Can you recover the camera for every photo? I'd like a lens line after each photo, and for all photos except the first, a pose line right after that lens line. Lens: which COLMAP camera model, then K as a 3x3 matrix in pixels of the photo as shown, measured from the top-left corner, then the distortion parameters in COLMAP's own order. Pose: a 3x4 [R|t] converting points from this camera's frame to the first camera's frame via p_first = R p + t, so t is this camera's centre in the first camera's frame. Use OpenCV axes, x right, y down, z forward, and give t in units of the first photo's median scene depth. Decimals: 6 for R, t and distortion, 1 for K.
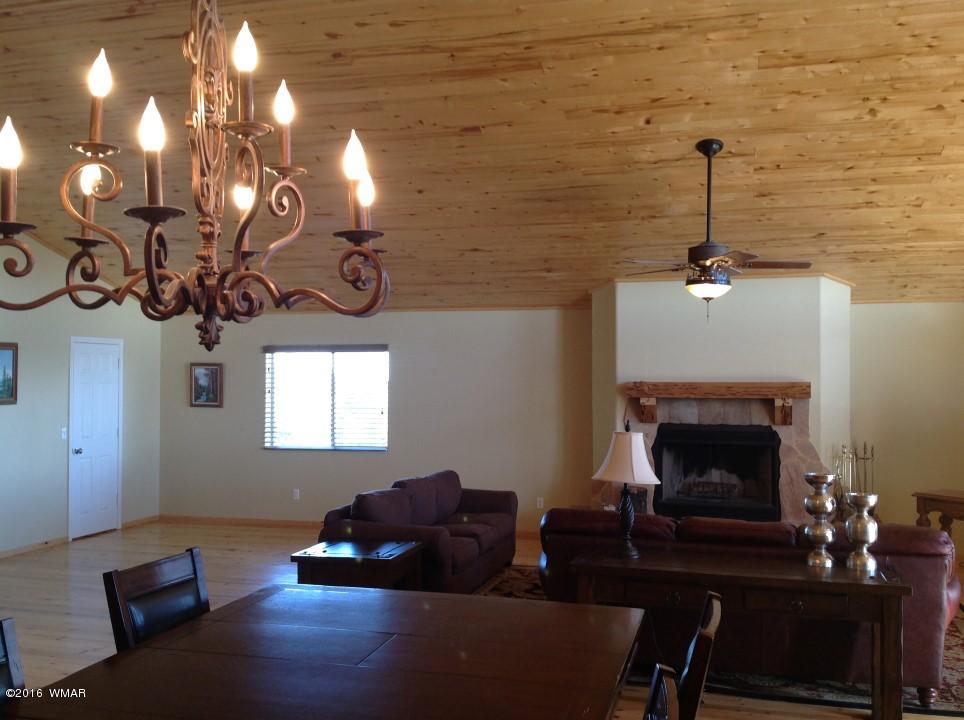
lens RADIAL K [[906.8, 0, 484.1], [0, 906.8, 366.0], [0, 0, 1]] dist [0.199268, -0.464818]
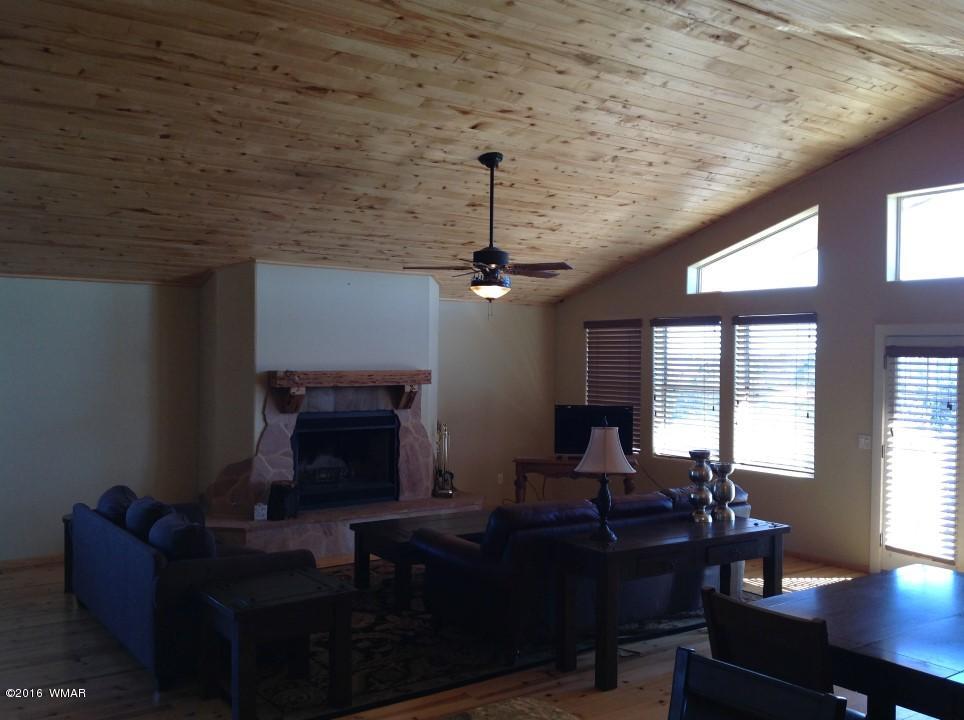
lens RADIAL K [[906.8, 0, 484.1], [0, 906.8, 366.0], [0, 0, 1]] dist [0.199268, -0.464818]
pose [[0.631575, -0.007588, 0.775278, -0.454991], [-0.017589, 0.999555, 0.024111, -0.014783], [-0.775115, -0.028864, 0.631160, 0.241291]]
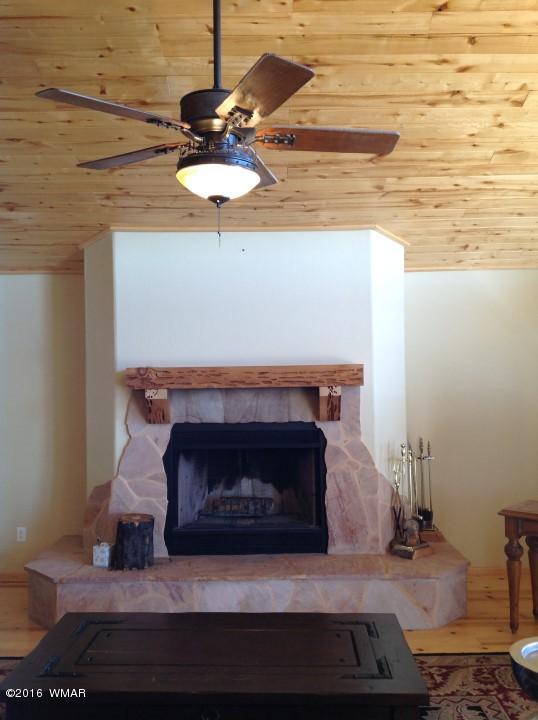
lens RADIAL K [[677.3, 0, 269.0], [0, 677.3, 360.0], [0, 0, 1]] dist [0.199268, -0.464818]
pose [[0.965077, -0.008960, 0.261815, 0.127199], [0.011361, 0.999906, -0.007656, 0.016986], [-0.261722, 0.010363, 0.965088, 0.463708]]
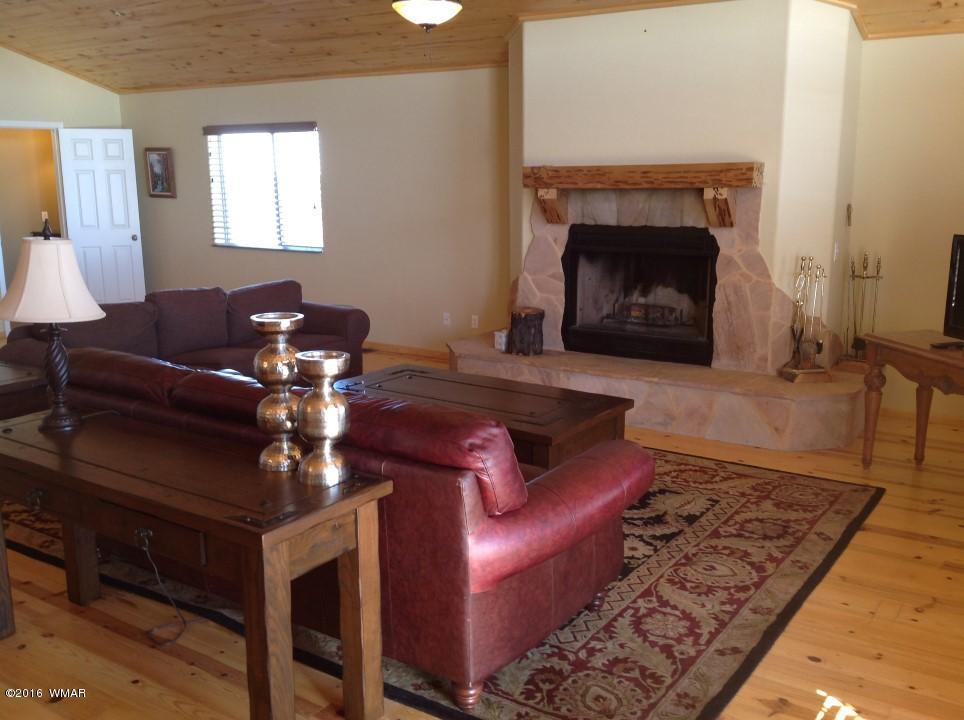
lens RADIAL K [[906.8, 0, 484.1], [0, 906.8, 366.0], [0, 0, 1]] dist [0.199268, -0.464818]
pose [[0.949390, 0.058762, -0.308553, 0.373481], [0.011416, 0.975240, 0.220856, 0.011168], [0.313891, -0.213201, 0.925212, 0.278759]]
